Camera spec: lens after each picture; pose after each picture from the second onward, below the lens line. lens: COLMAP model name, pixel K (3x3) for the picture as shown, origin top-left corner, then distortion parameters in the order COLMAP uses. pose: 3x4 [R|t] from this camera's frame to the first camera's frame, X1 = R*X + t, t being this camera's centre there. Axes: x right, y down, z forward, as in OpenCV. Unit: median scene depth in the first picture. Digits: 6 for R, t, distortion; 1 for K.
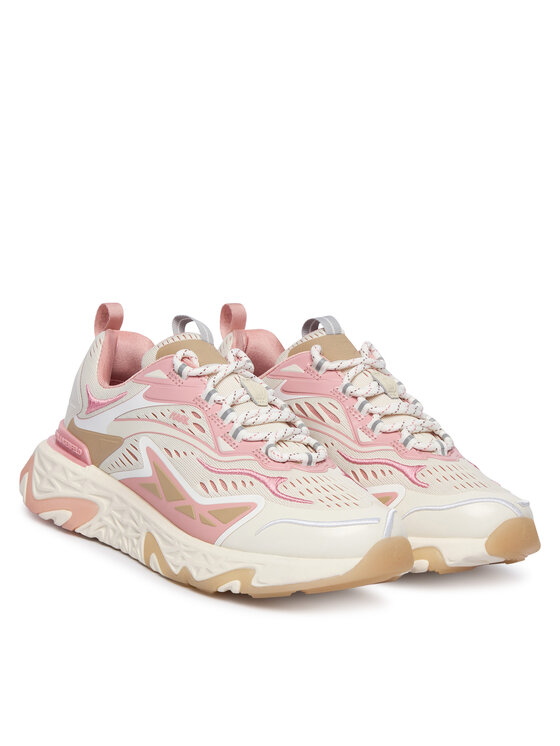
lens RADIAL K [[1912.1, 0, 280.0], [0, 1912.1, 373.0], [0, 0, 1]] dist [-0.073616, -0.038487]
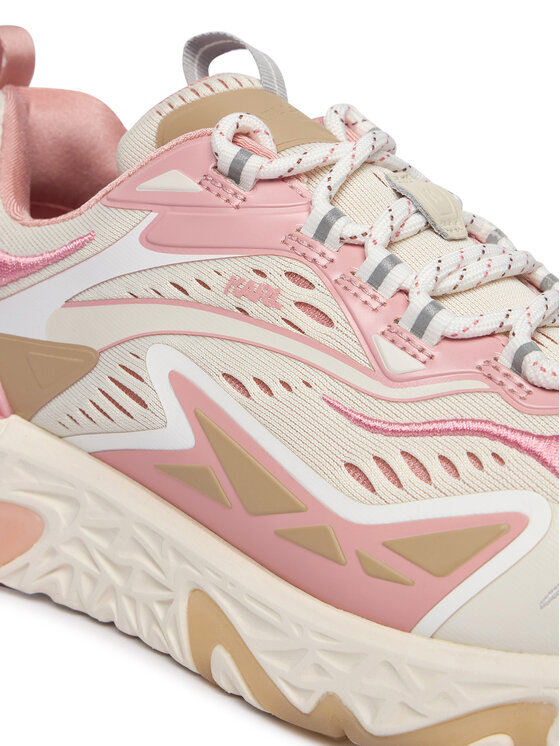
lens RADIAL K [[2363.8, 0, 280.0], [0, 2363.8, 373.0], [0, 0, 1]] dist [-0.177973, -0.528909]
pose [[0.992775, -0.092775, 0.076092, -0.084225], [0.085302, 0.991700, 0.096196, -0.005288], [-0.084385, -0.089011, 0.992450, 0.523925]]
